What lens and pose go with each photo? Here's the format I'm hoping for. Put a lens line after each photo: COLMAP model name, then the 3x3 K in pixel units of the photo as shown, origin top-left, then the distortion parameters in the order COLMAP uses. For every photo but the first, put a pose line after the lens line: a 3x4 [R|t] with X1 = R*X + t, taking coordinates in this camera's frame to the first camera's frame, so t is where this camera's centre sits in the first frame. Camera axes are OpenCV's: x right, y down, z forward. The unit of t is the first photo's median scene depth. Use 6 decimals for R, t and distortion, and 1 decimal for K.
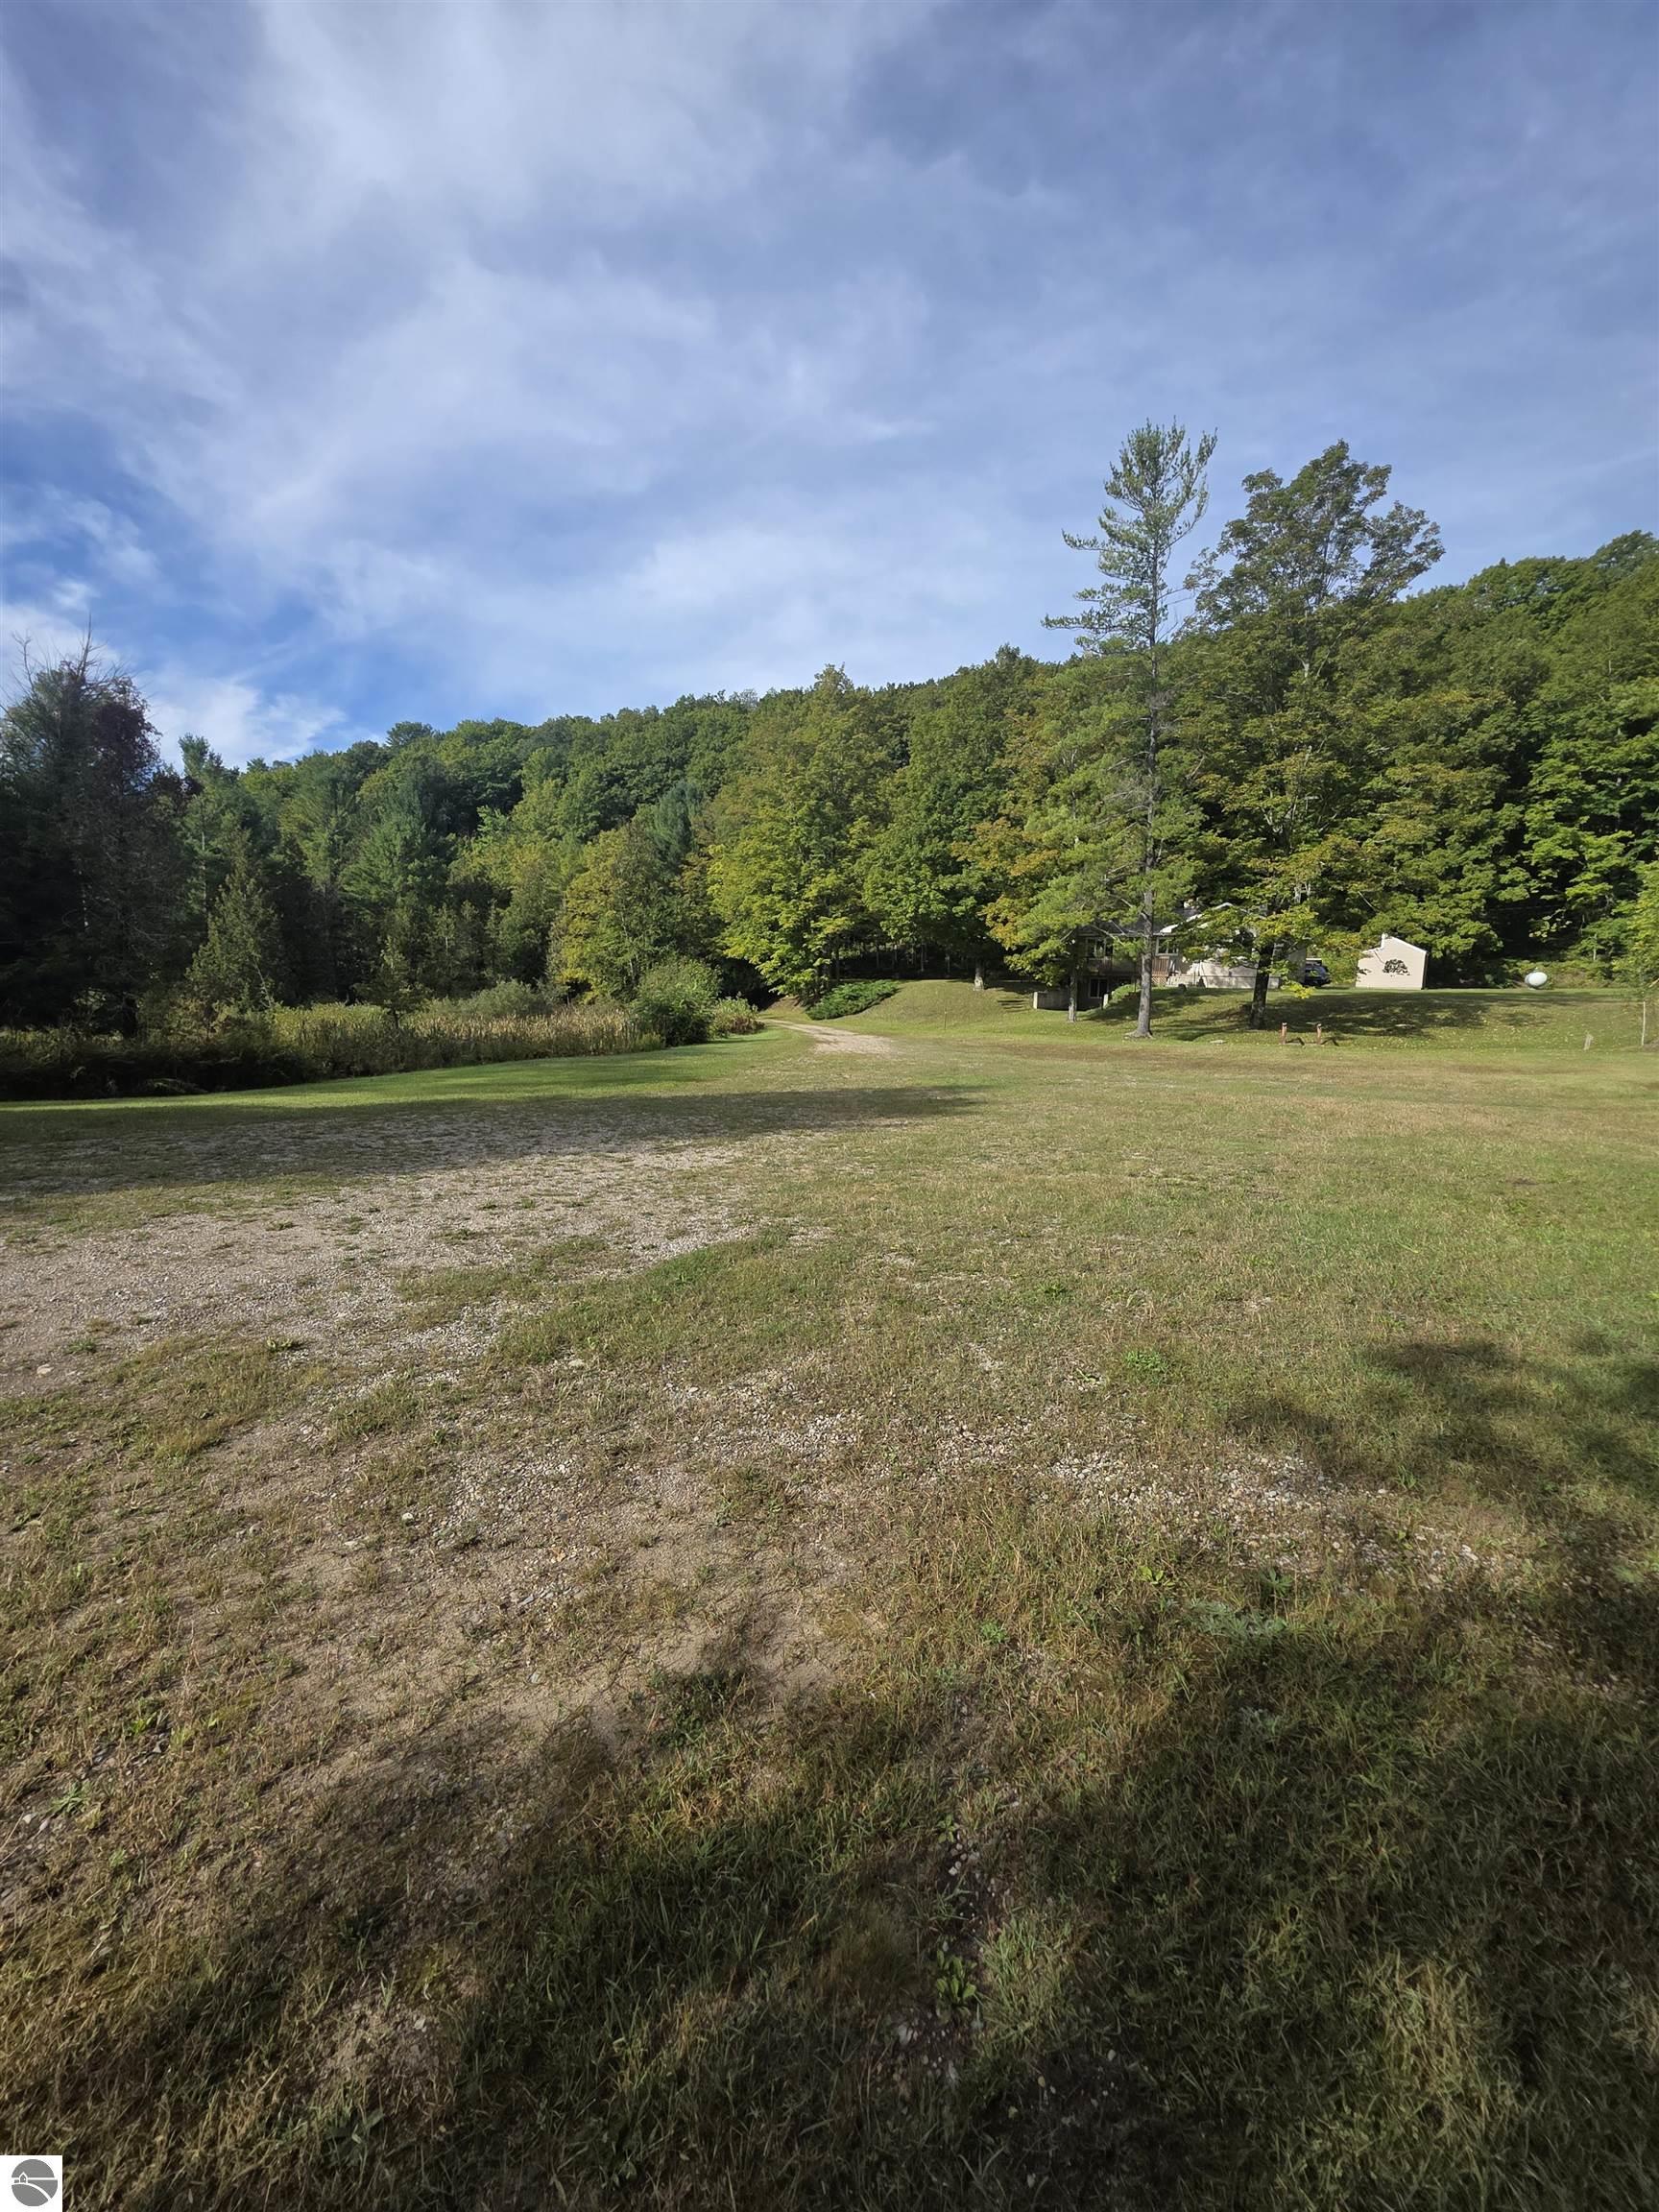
lens RADIAL K [[882.8, 0, 829.5], [0, 882.8, 1106.0], [0, 0, 1]] dist [-0.001431, 0.000032]
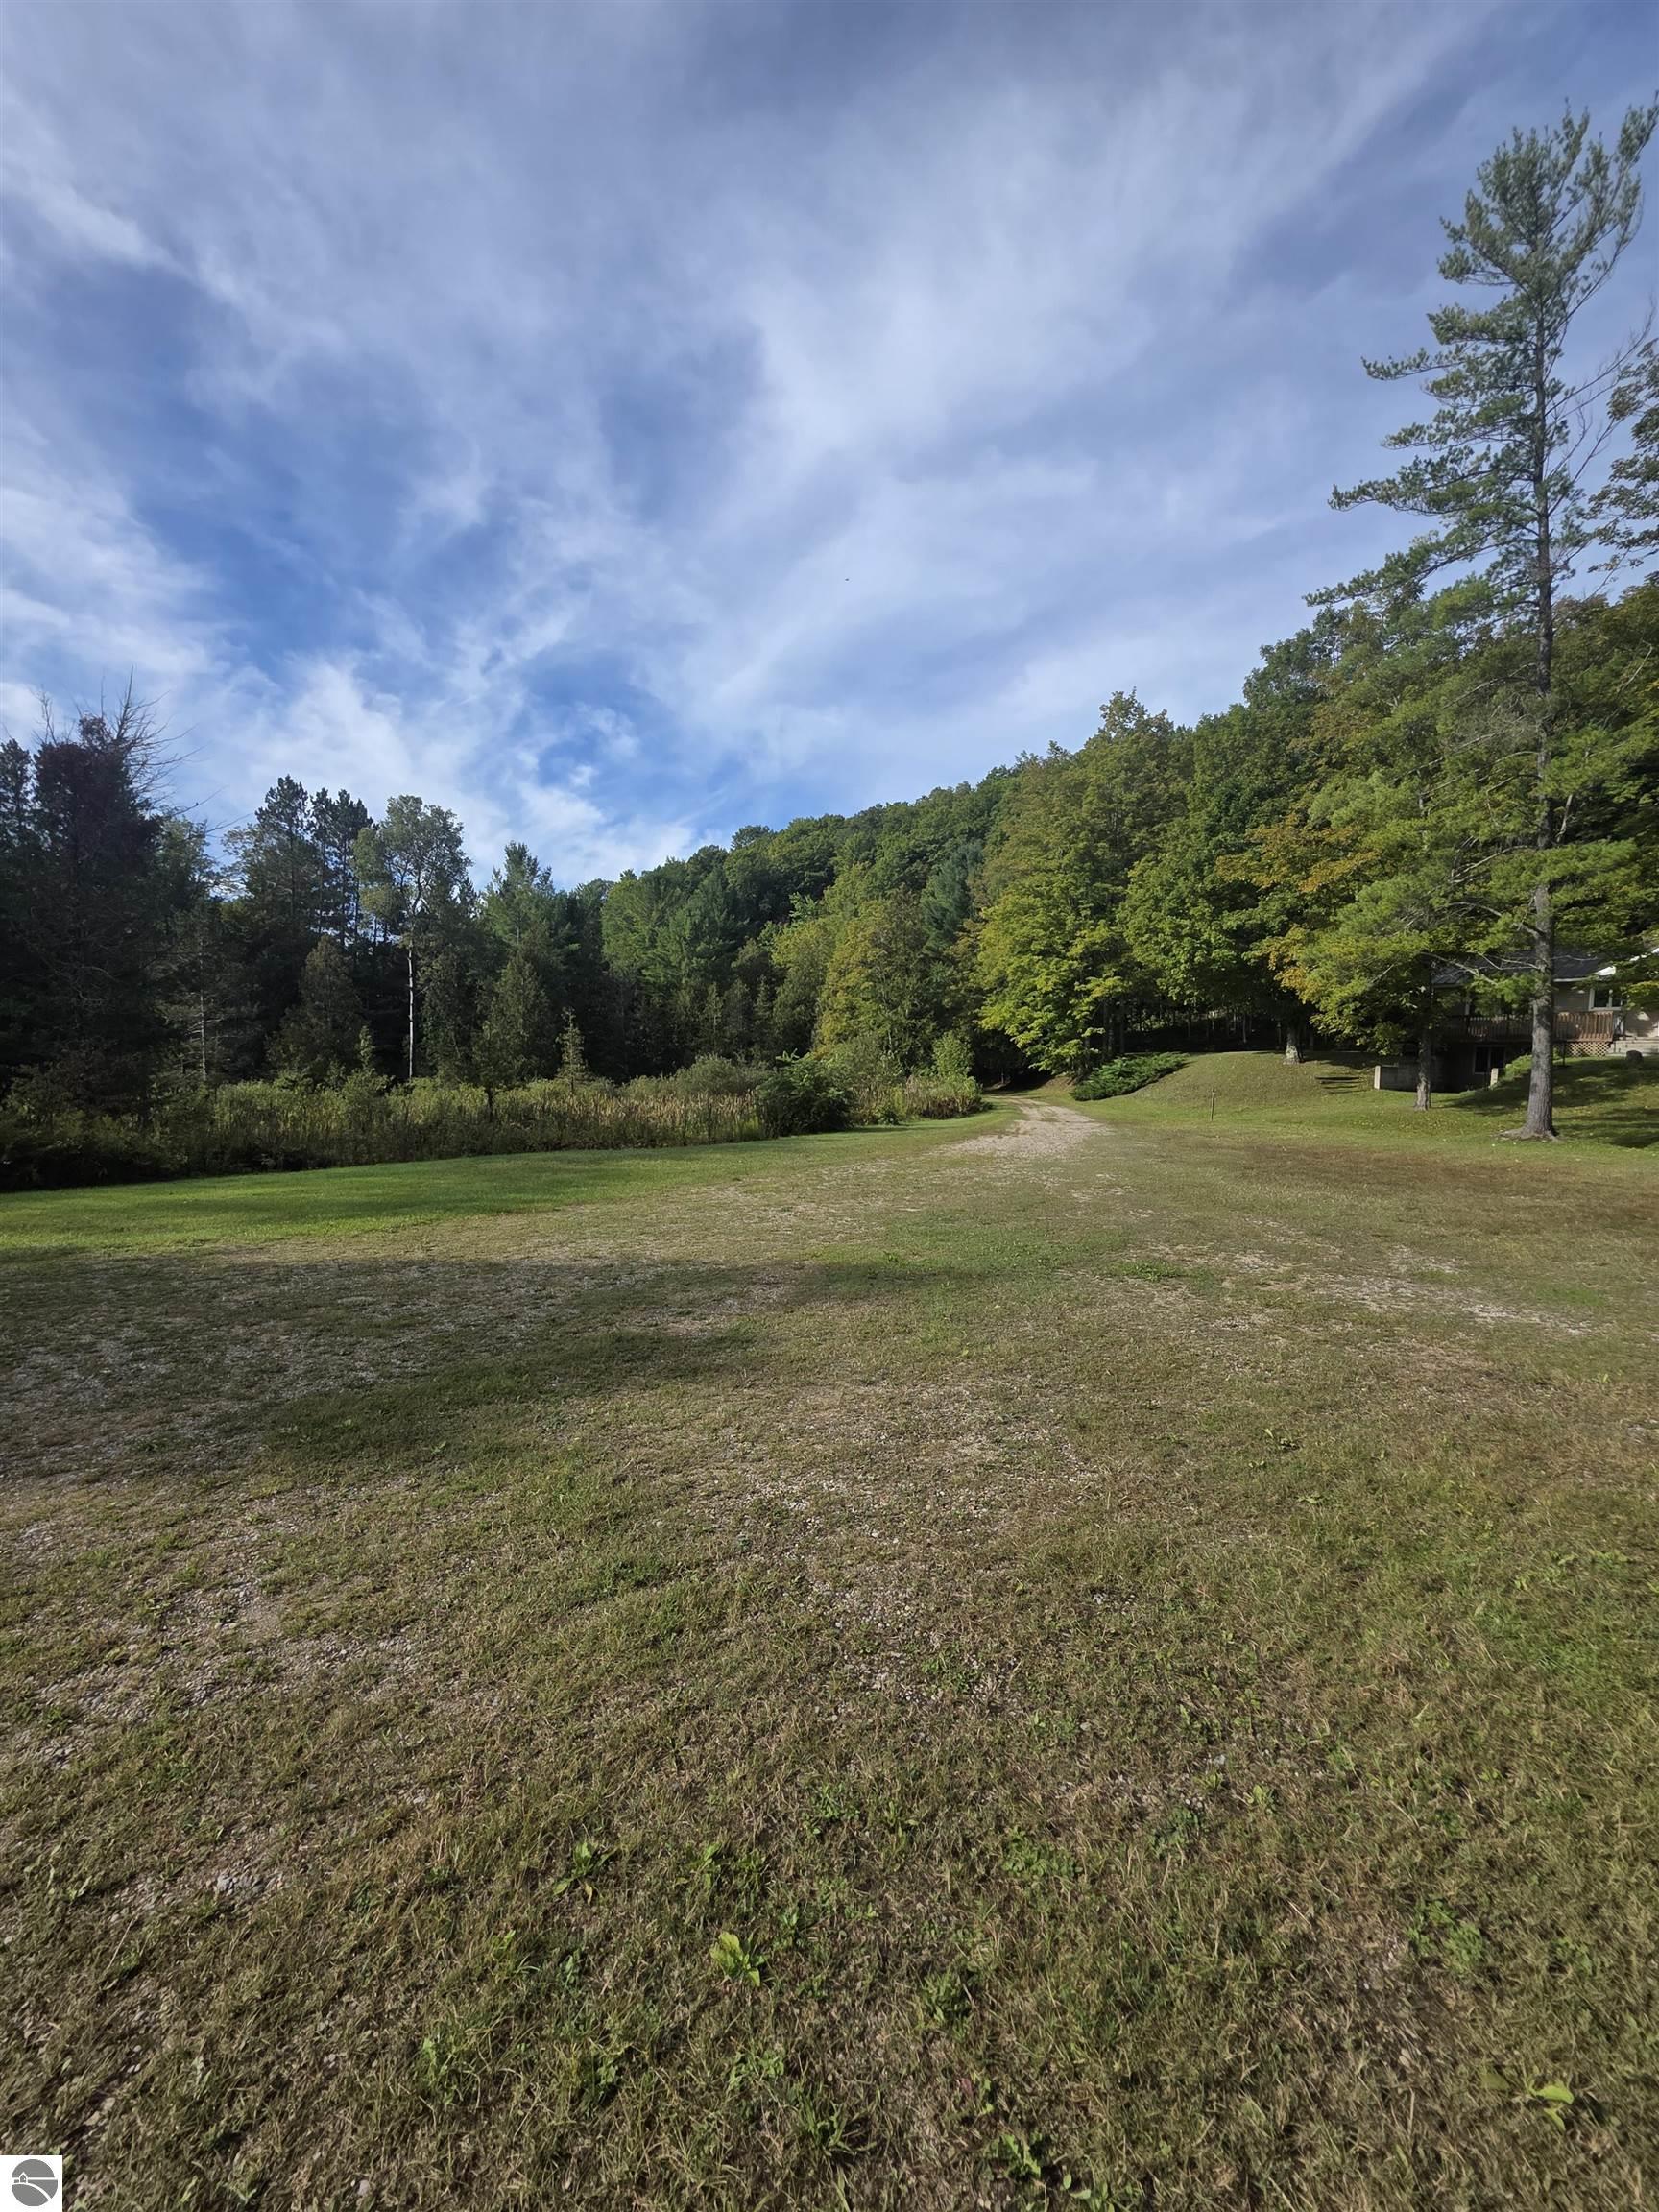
lens RADIAL K [[882.8, 0, 829.5], [0, 882.8, 1106.0], [0, 0, 1]] dist [-0.001431, 0.000032]
pose [[0.928314, 0.012324, -0.371594, 0.073262], [-0.045059, 0.995813, -0.079541, -0.016911], [0.369058, 0.090583, 0.924982, 0.152032]]
